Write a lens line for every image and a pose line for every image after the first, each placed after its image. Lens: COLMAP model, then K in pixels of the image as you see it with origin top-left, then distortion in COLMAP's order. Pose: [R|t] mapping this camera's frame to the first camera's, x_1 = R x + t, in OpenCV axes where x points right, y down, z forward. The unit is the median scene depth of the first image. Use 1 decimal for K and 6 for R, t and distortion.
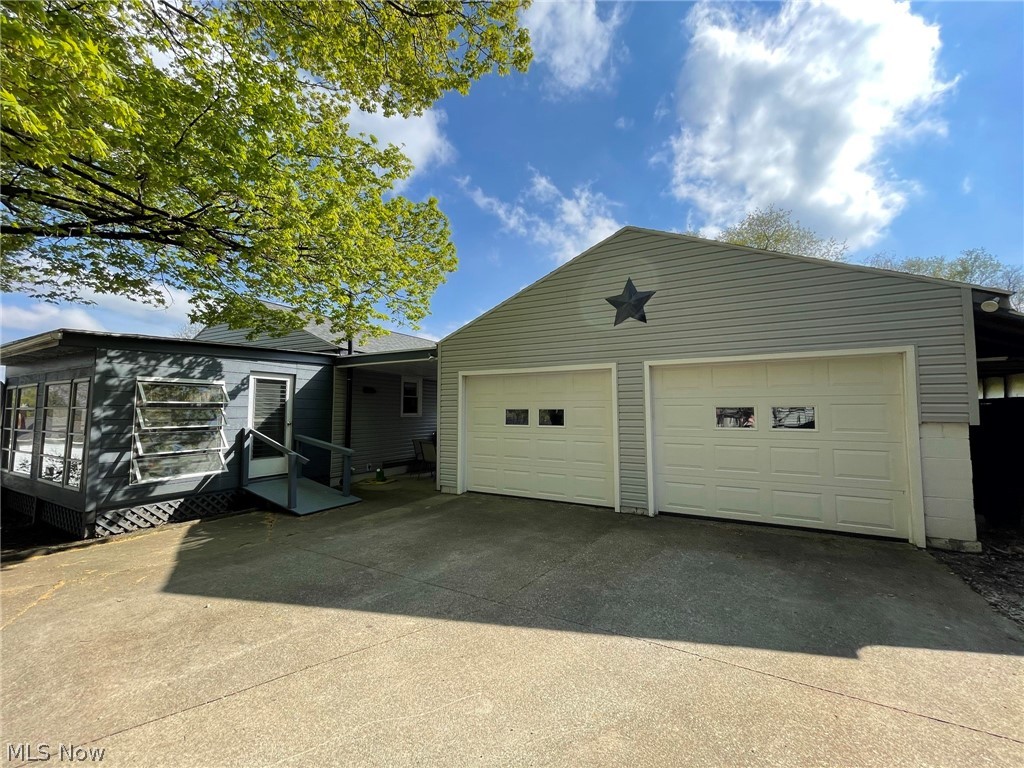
lens RADIAL K [[413.4, 0, 513.3], [0, 413.4, 376.4], [0, 0, 1]] dist [-0.004219, -0.000168]
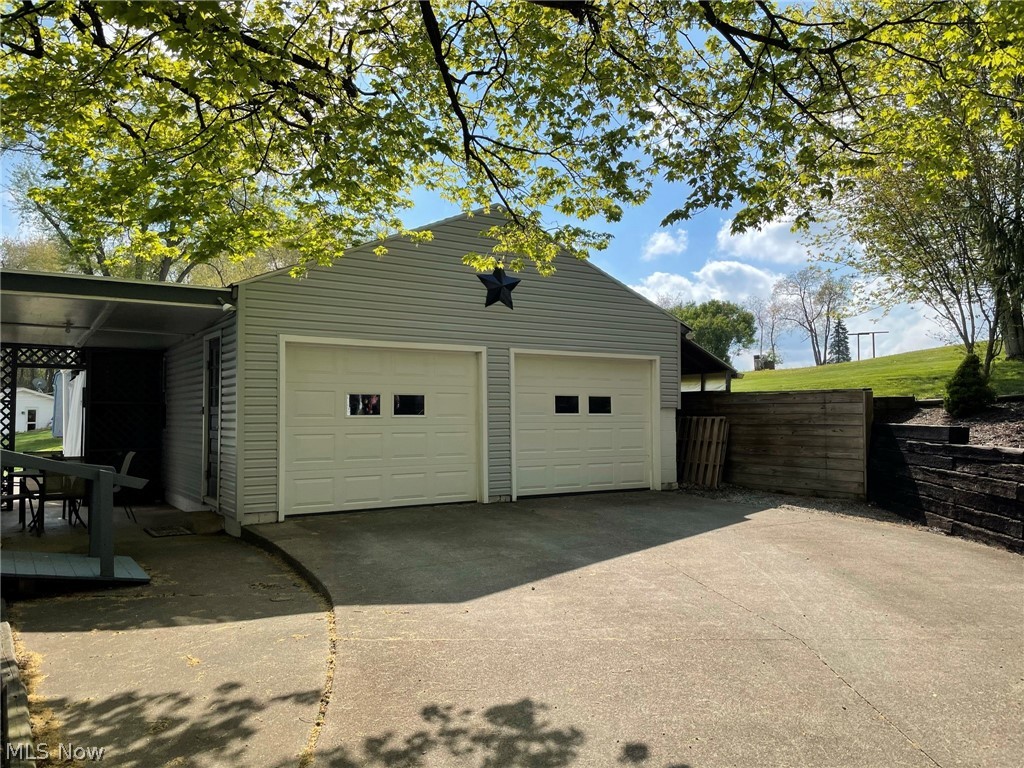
lens RADIAL K [[783.9, 0, 511.4], [0, 783.9, 381.6], [0, 0, 1]] dist [0.011309, 0.001154]
pose [[0.446291, 0.040346, 0.893978, -1.354268], [-0.068058, 0.997620, -0.011047, 0.064023], [-0.892296, -0.055912, 0.447975, 0.154053]]
